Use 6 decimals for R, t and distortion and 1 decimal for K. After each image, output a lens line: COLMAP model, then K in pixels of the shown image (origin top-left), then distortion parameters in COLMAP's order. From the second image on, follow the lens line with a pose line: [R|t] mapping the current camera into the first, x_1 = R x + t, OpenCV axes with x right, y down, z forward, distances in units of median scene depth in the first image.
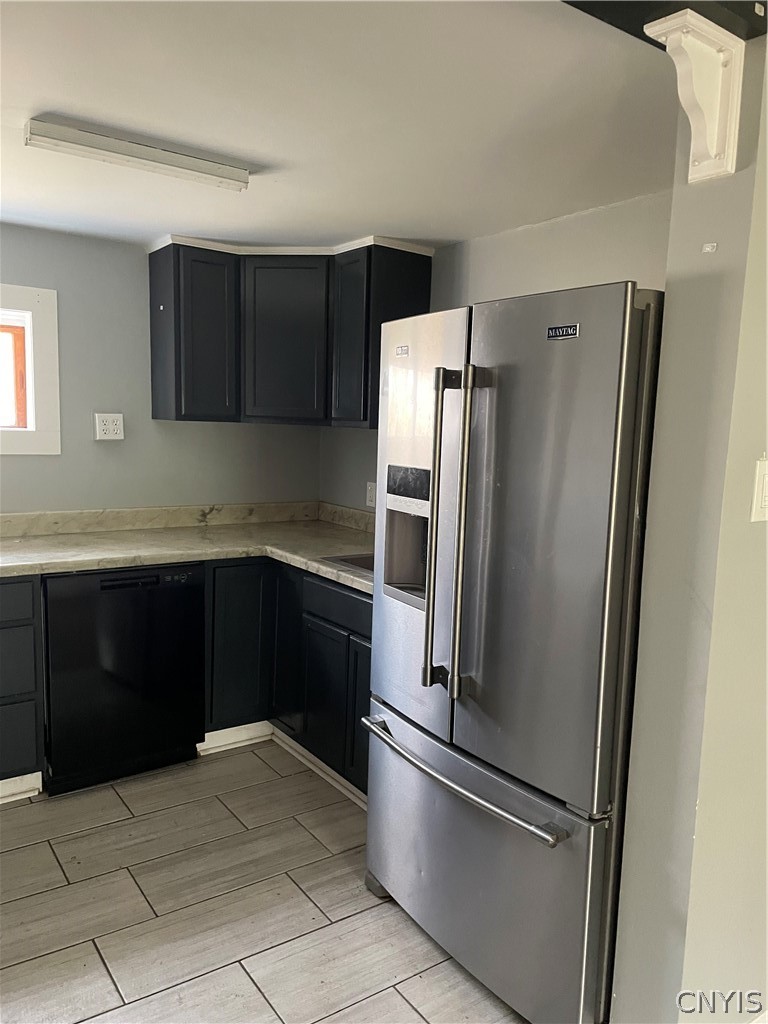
lens RADIAL K [[769.4, 0, 386.7], [0, 769.4, 517.0], [0, 0, 1]] dist [0.015051, -0.049163]
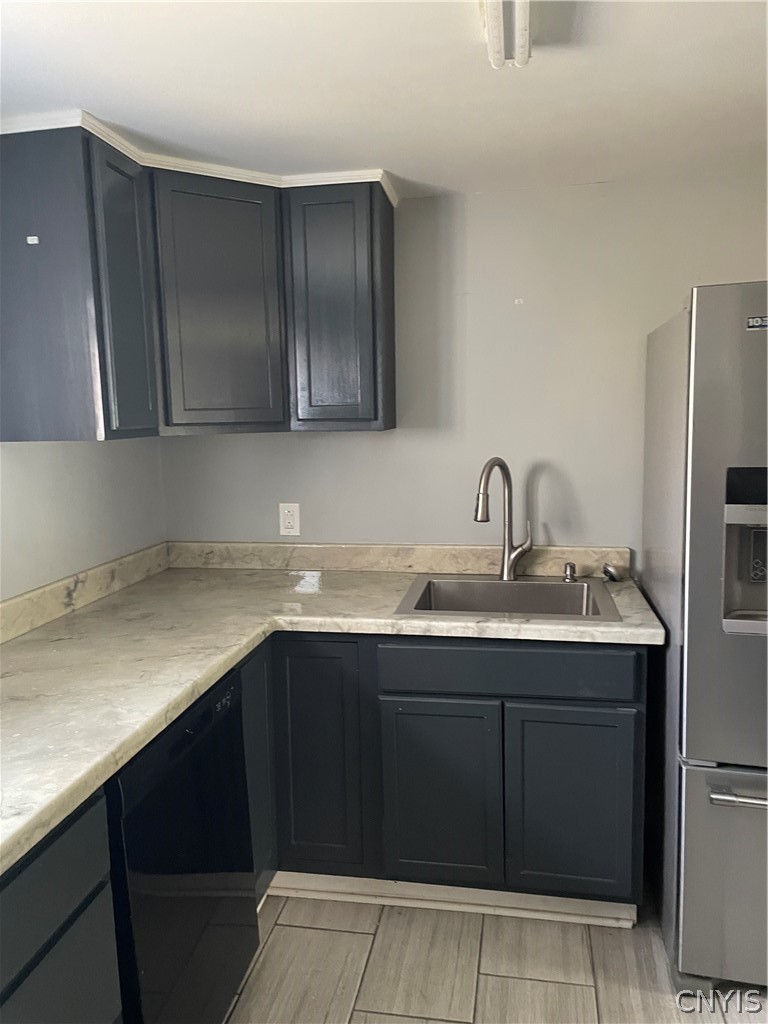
lens RADIAL K [[769.4, 0, 383.8], [0, 769.4, 506.0], [0, 0, 1]] dist [0.015051, -0.049163]
pose [[0.715135, -0.136320, 0.685565, -0.464953], [0.137656, 0.989057, 0.053074, -0.069023], [-0.685298, 0.056417, 0.726074, 0.391114]]
